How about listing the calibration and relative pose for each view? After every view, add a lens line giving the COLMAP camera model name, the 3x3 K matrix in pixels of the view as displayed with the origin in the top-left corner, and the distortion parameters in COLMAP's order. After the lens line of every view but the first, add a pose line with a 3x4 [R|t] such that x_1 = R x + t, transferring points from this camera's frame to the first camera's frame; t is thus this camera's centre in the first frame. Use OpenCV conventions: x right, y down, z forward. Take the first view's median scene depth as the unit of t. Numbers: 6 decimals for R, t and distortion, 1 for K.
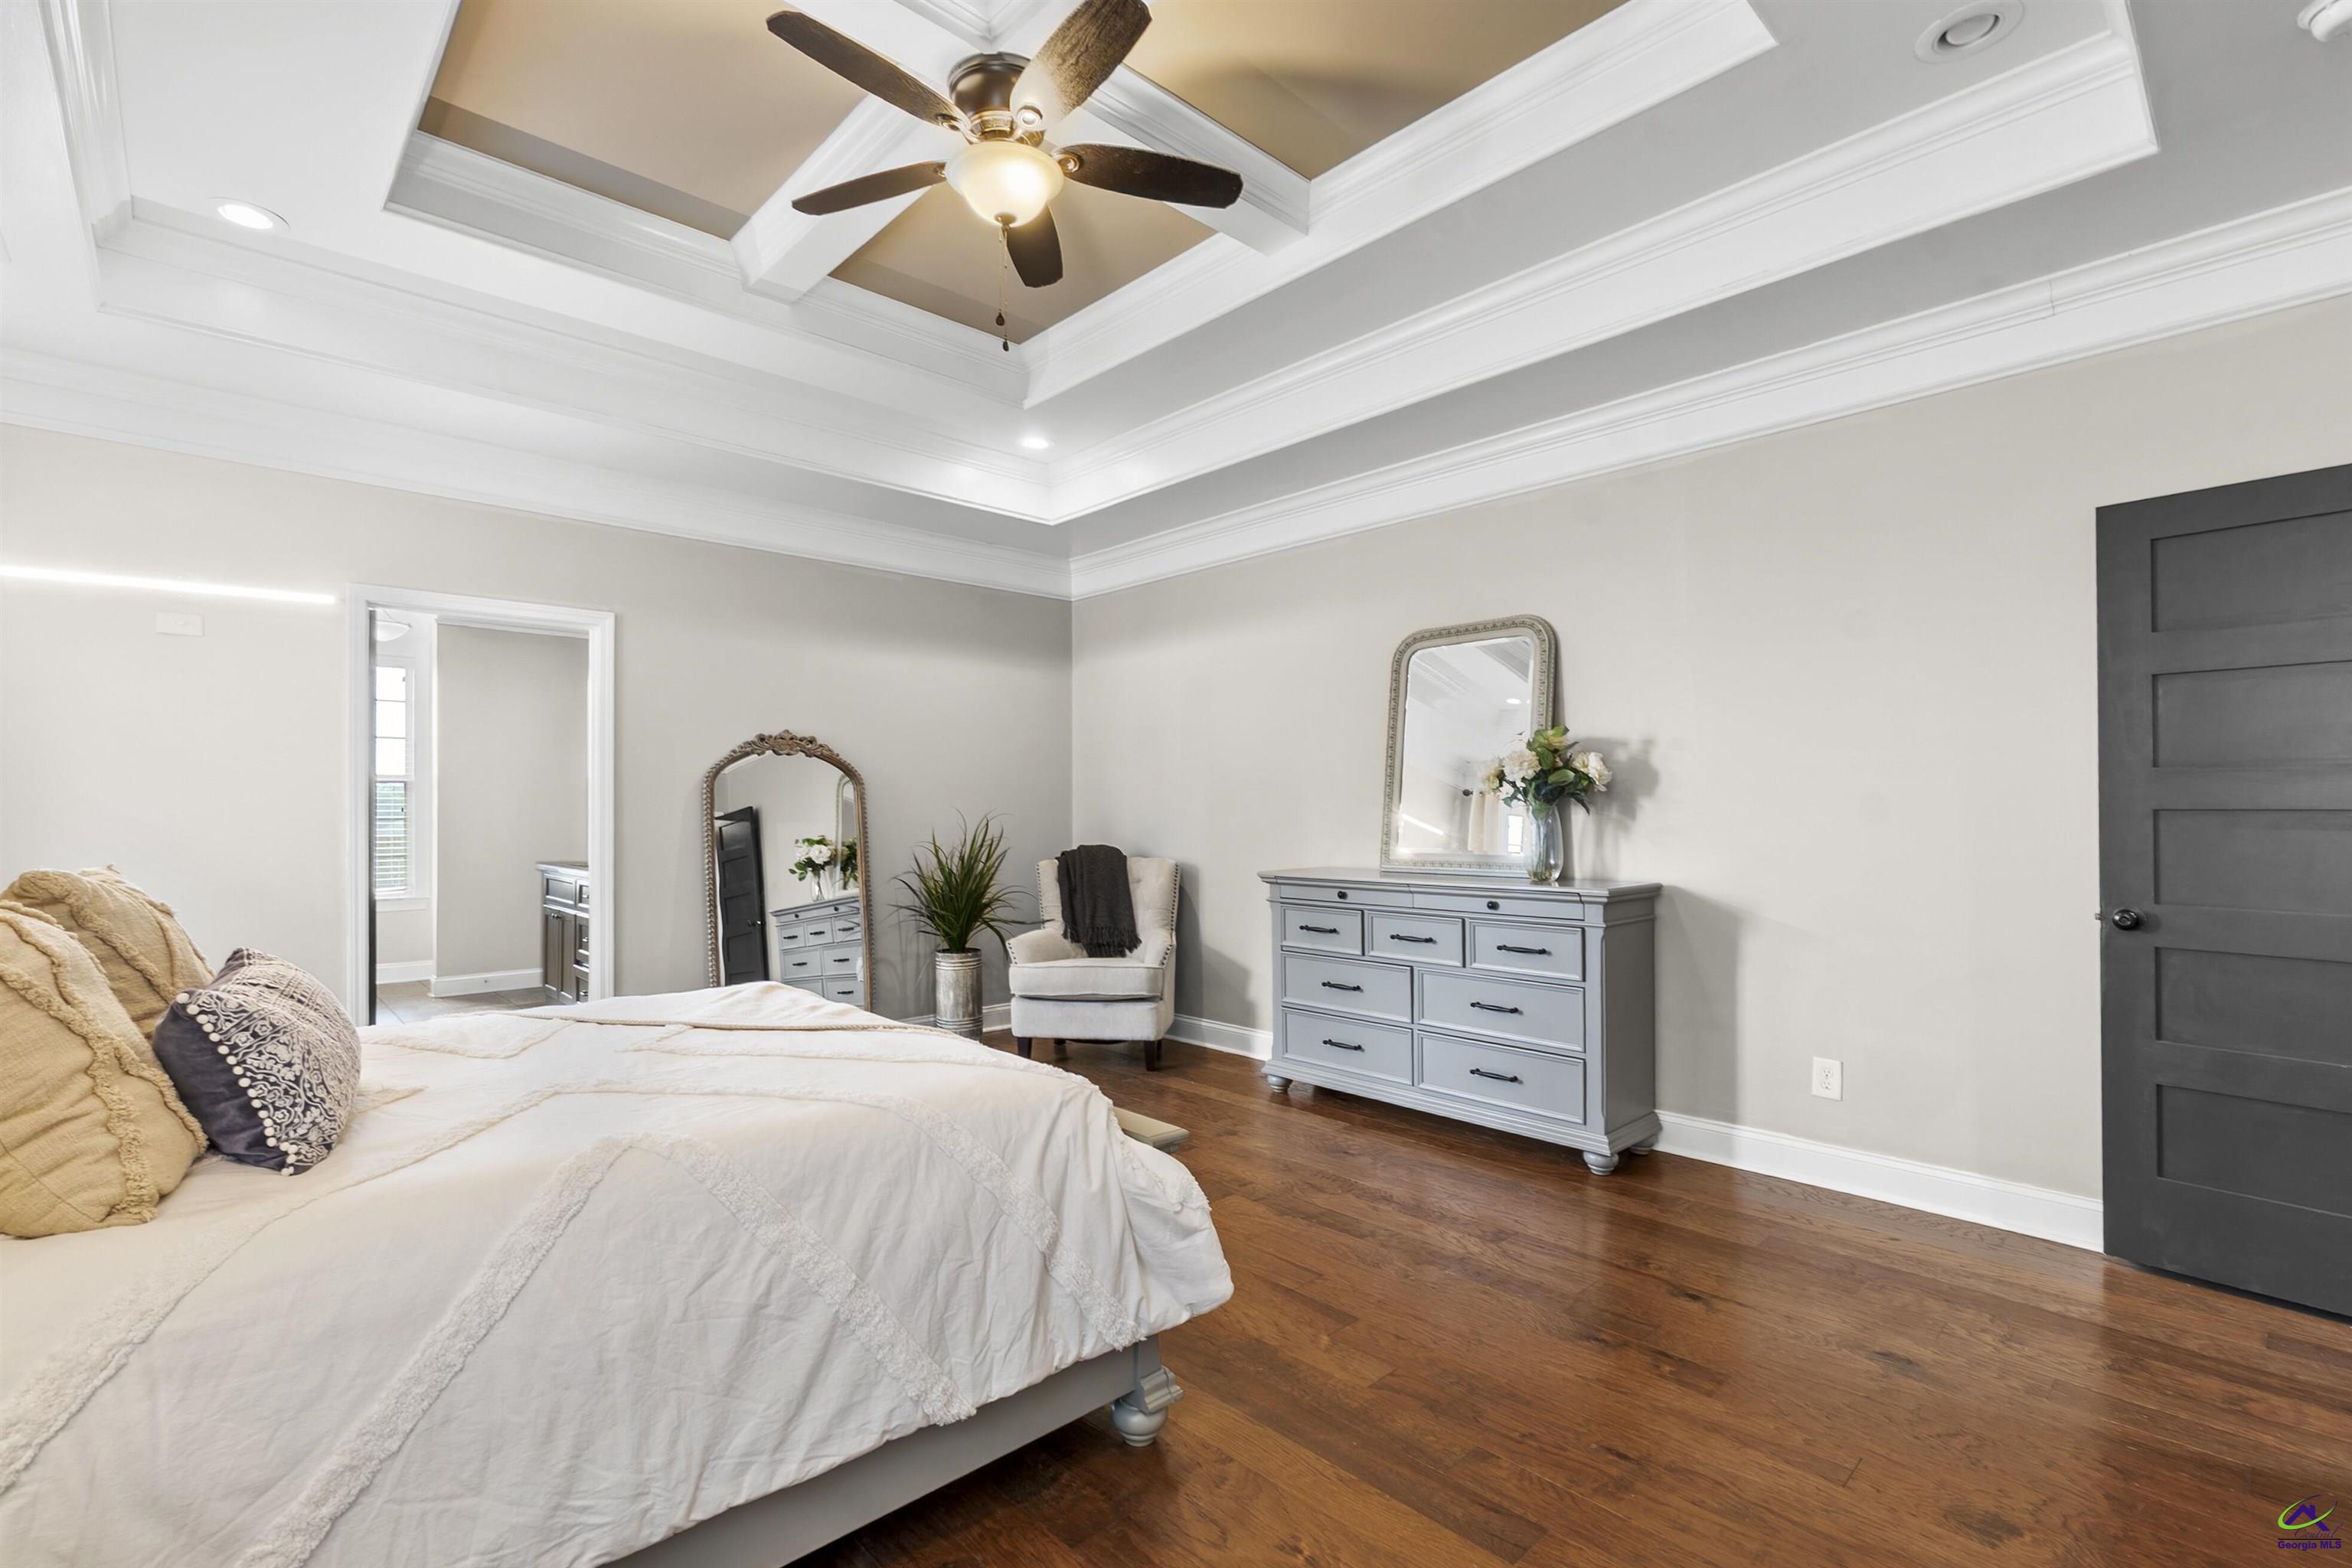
lens RADIAL K [[1027.8, 0, 1162.9], [0, 1027.8, 796.6], [0, 0, 1]] dist [-0.002319, 0.000660]
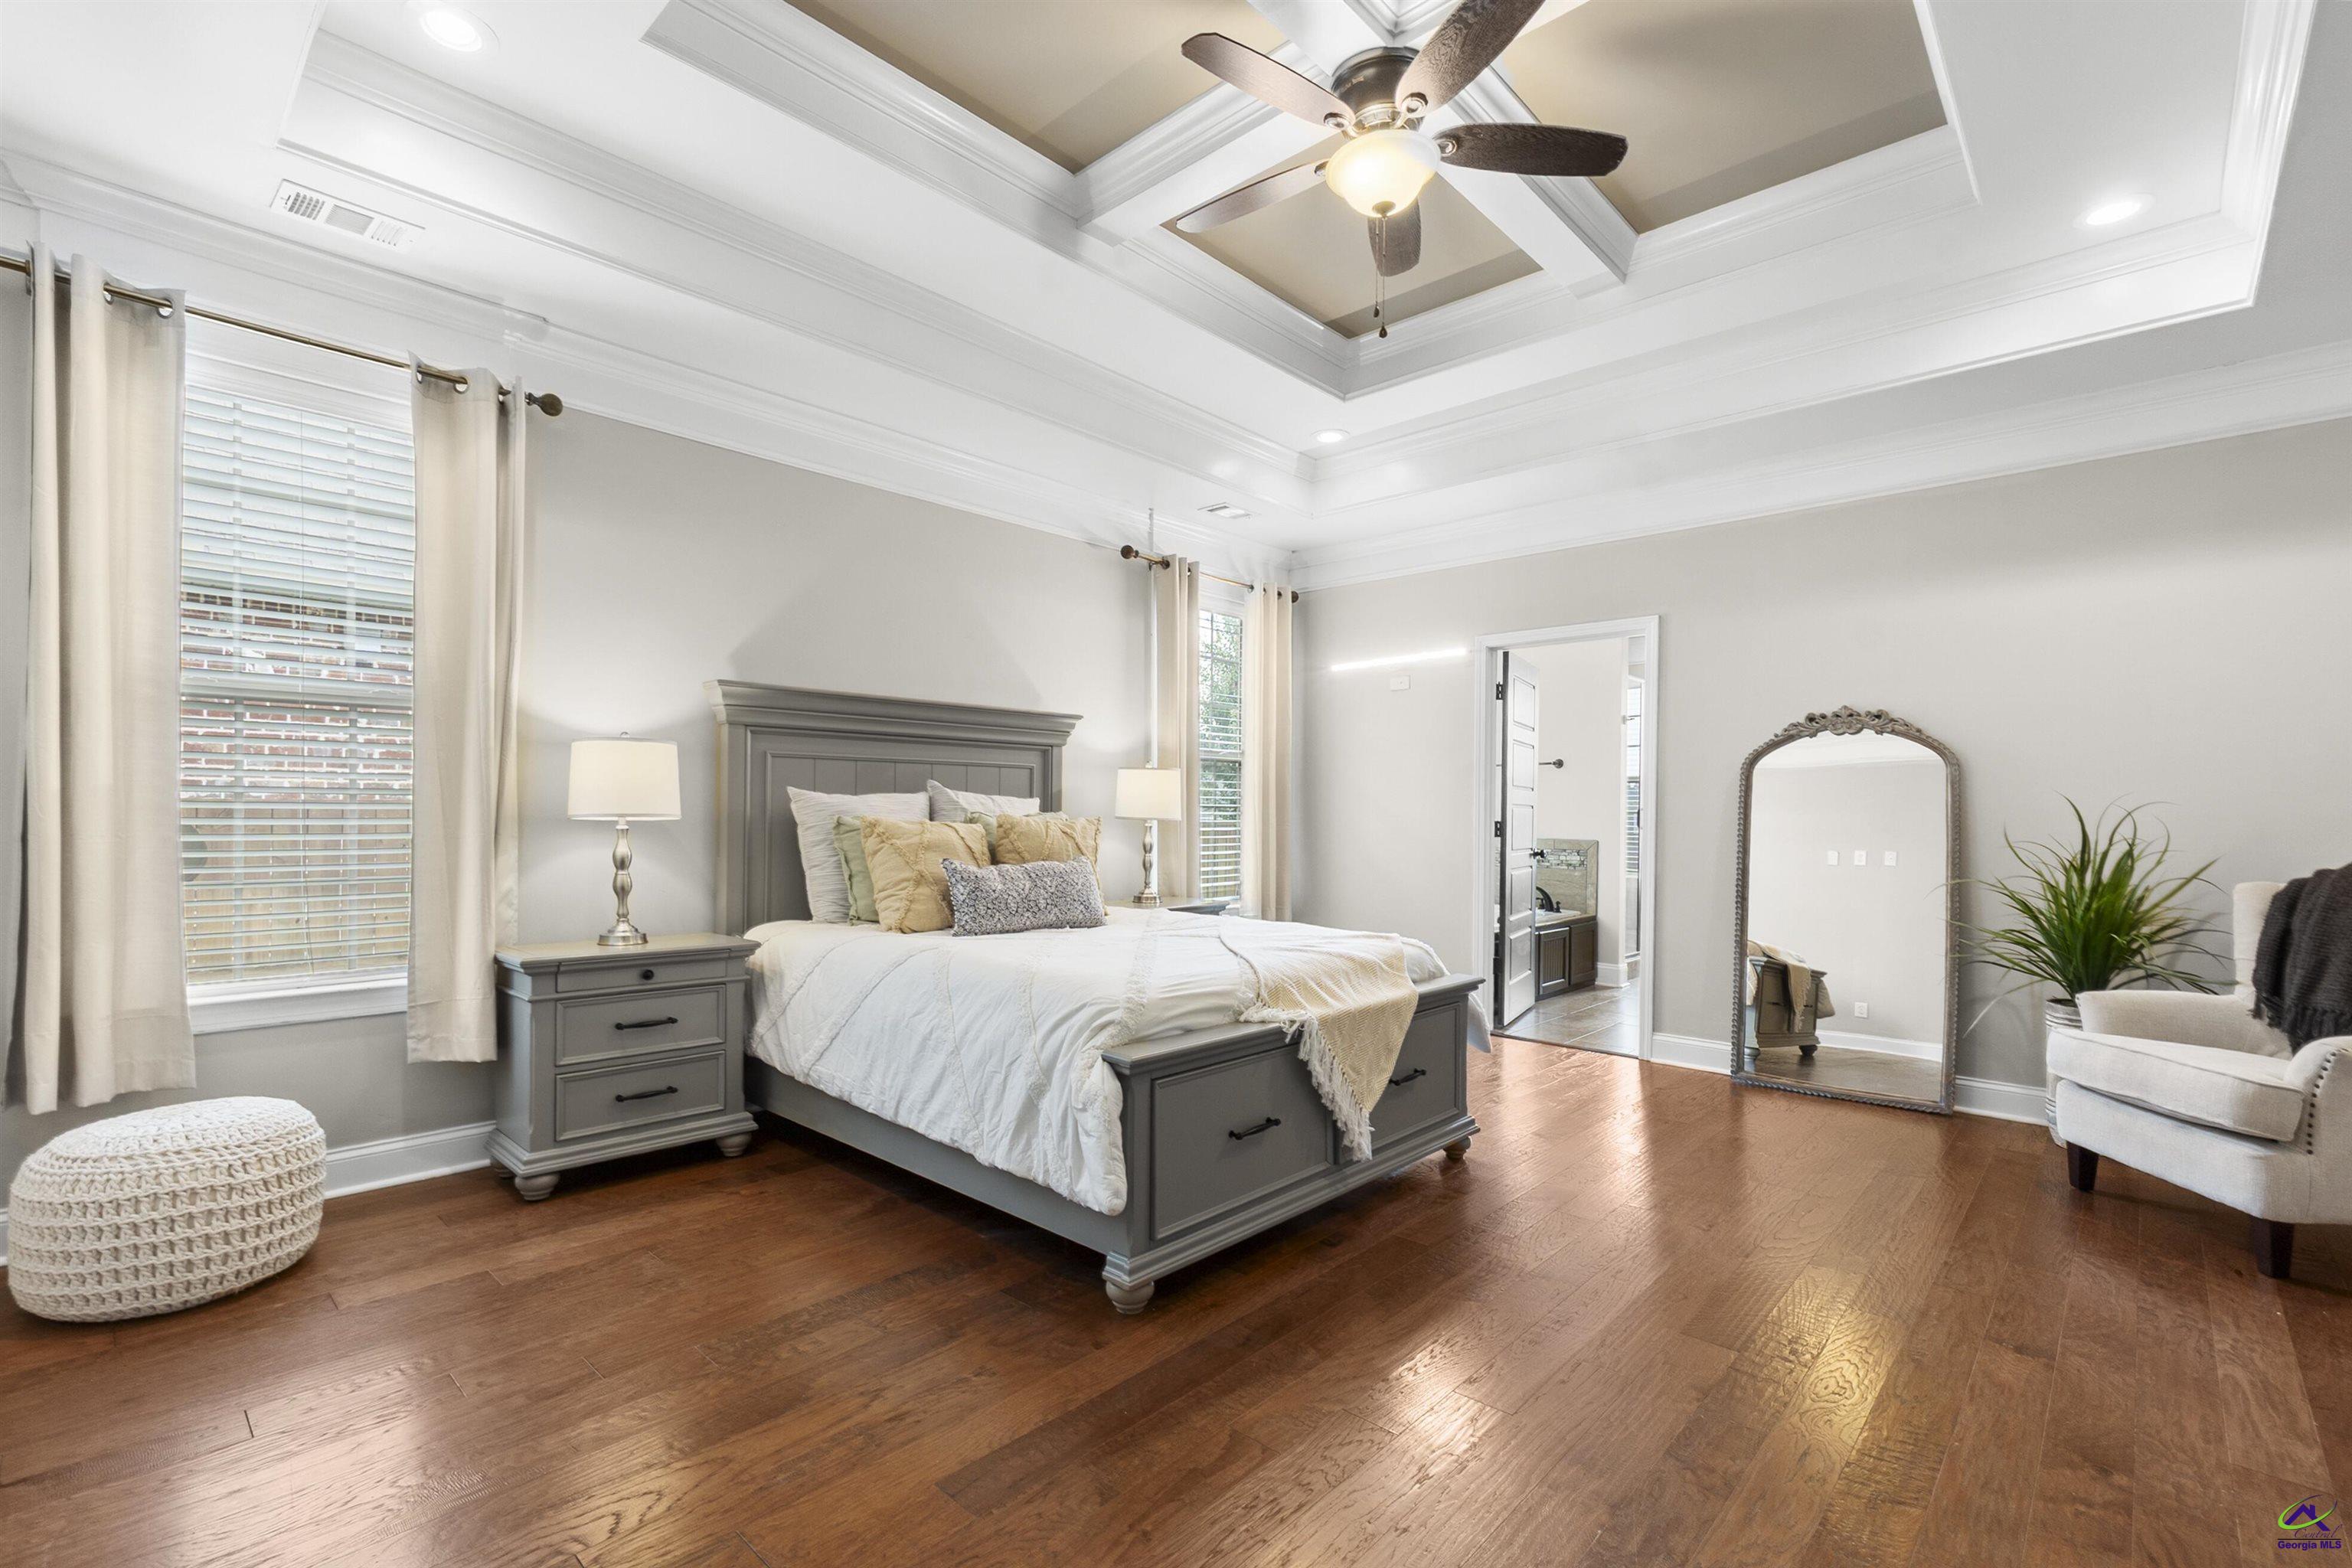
lens RADIAL K [[1027.8, 0, 1162.9], [0, 1027.8, 796.6], [0, 0, 1]] dist [-0.002319, 0.000660]
pose [[0.085853, -0.012788, -0.996226, 0.632802], [0.004324, 0.999913, -0.012462, 0.028304], [0.996298, -0.003238, 0.085901, 0.514676]]
